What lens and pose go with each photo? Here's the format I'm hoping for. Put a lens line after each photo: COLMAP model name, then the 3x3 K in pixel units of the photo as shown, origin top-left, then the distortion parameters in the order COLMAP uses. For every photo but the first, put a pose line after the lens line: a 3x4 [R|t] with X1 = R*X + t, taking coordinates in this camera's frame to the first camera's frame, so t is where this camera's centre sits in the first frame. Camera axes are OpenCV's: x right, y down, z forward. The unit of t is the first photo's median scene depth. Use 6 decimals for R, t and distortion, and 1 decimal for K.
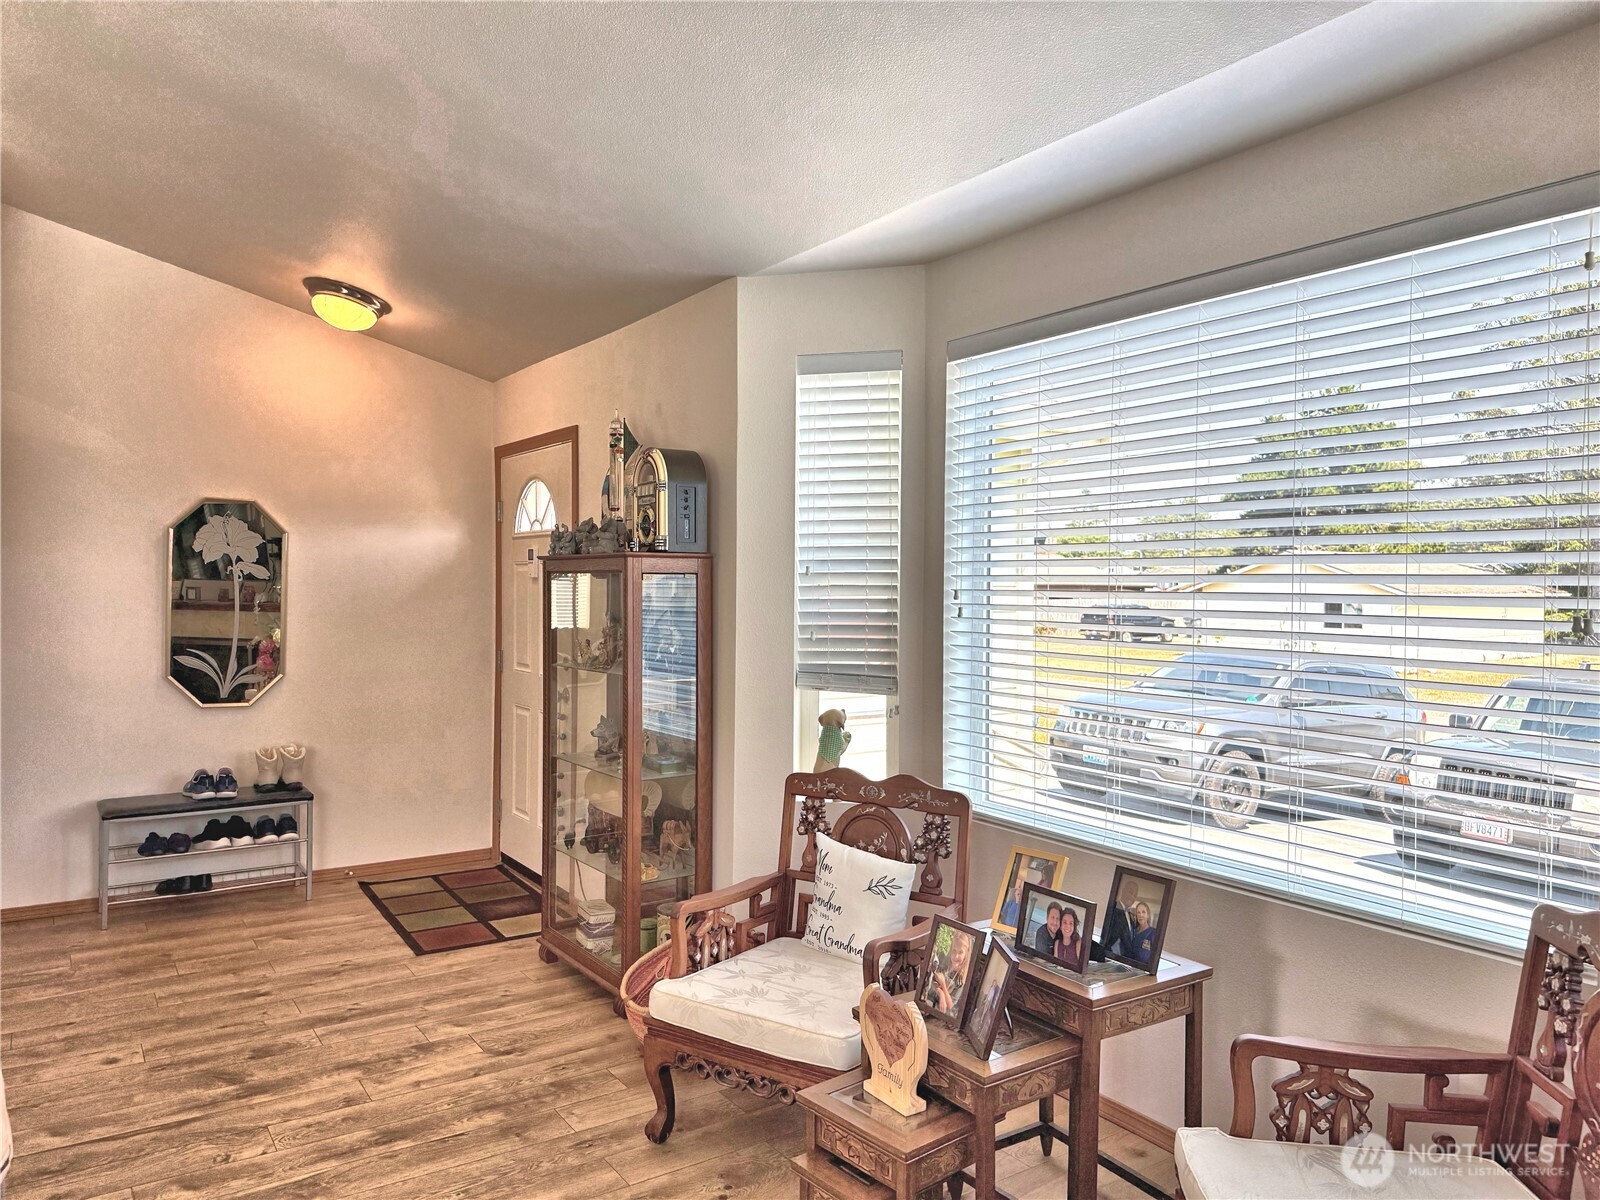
lens RADIAL K [[1110.2, 0, 800.0], [0, 1110.2, 600.0], [0, 0, 1]] dist [0.042070, -0.002509]
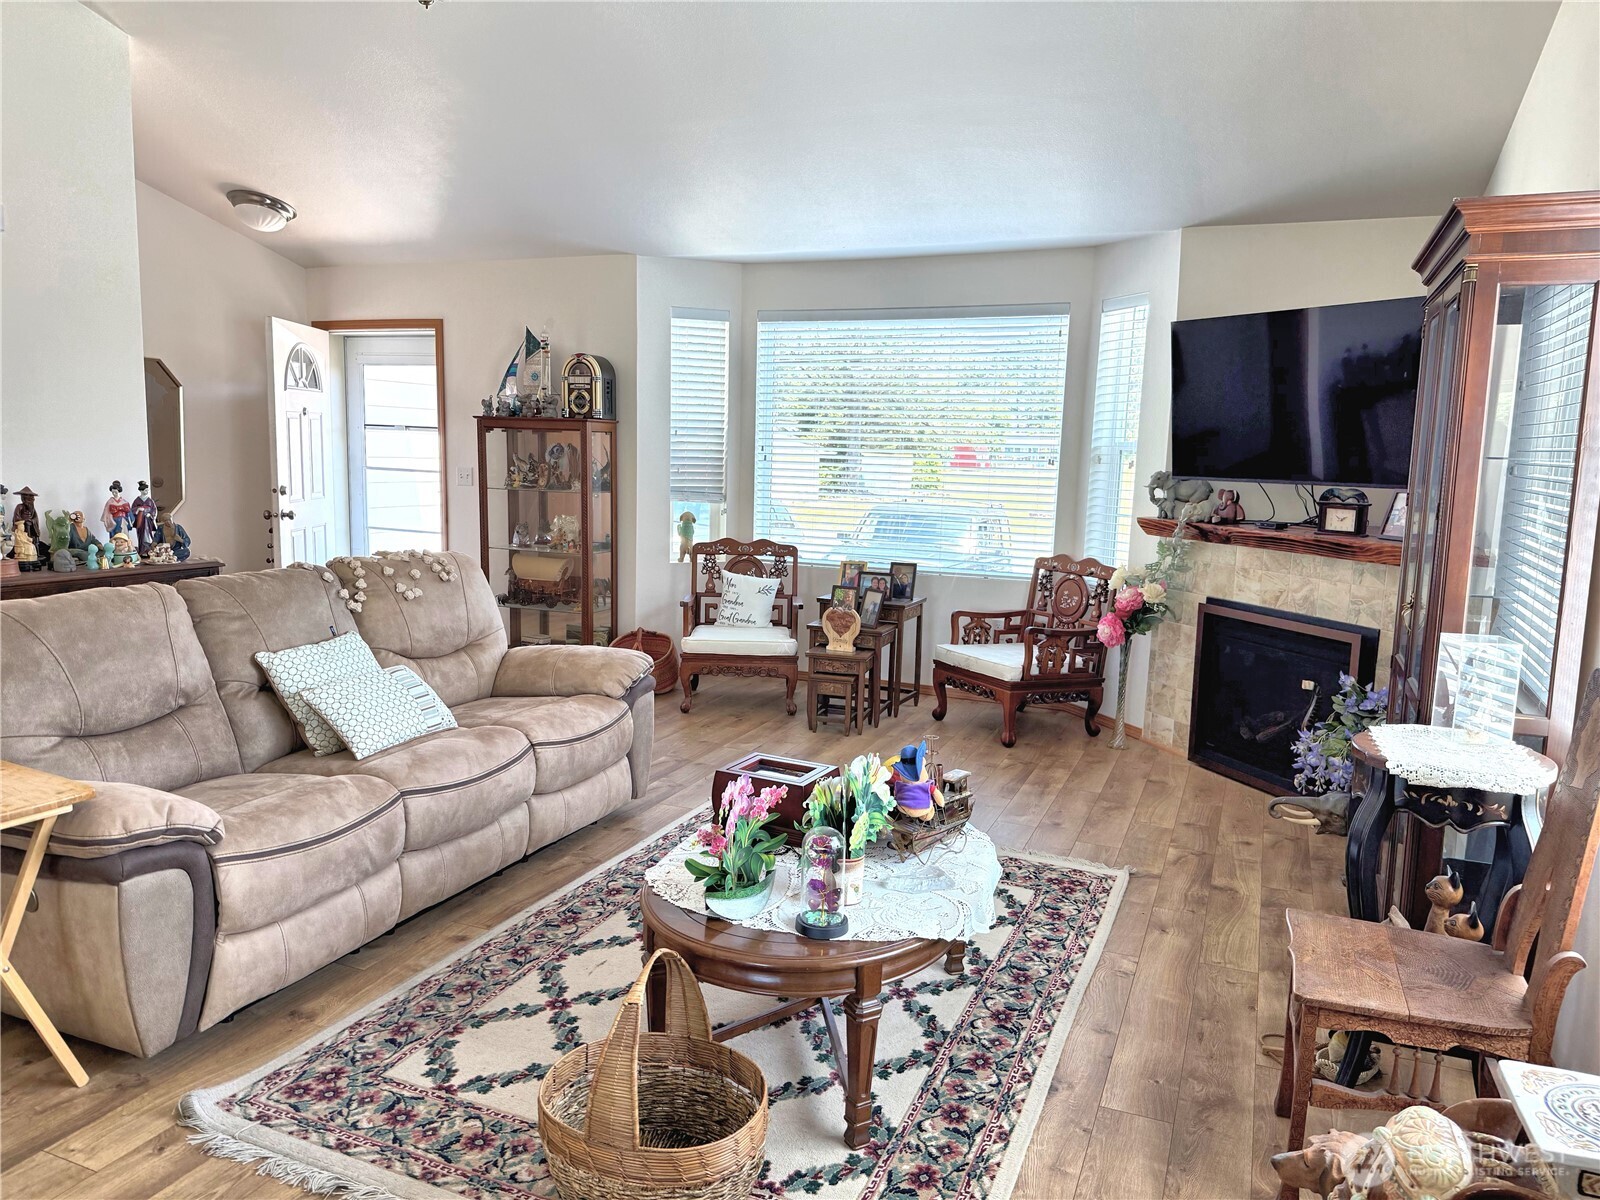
lens RADIAL K [[1137.0, 0, 810.2], [0, 1137.0, 593.0], [0, 0, 1]] dist [0.012572, -0.024014]
pose [[0.839954, -0.046385, 0.540672, -0.816292], [-0.014256, 0.994110, 0.107432, 0.030655], [-0.542471, -0.097946, 0.834345, -0.650948]]
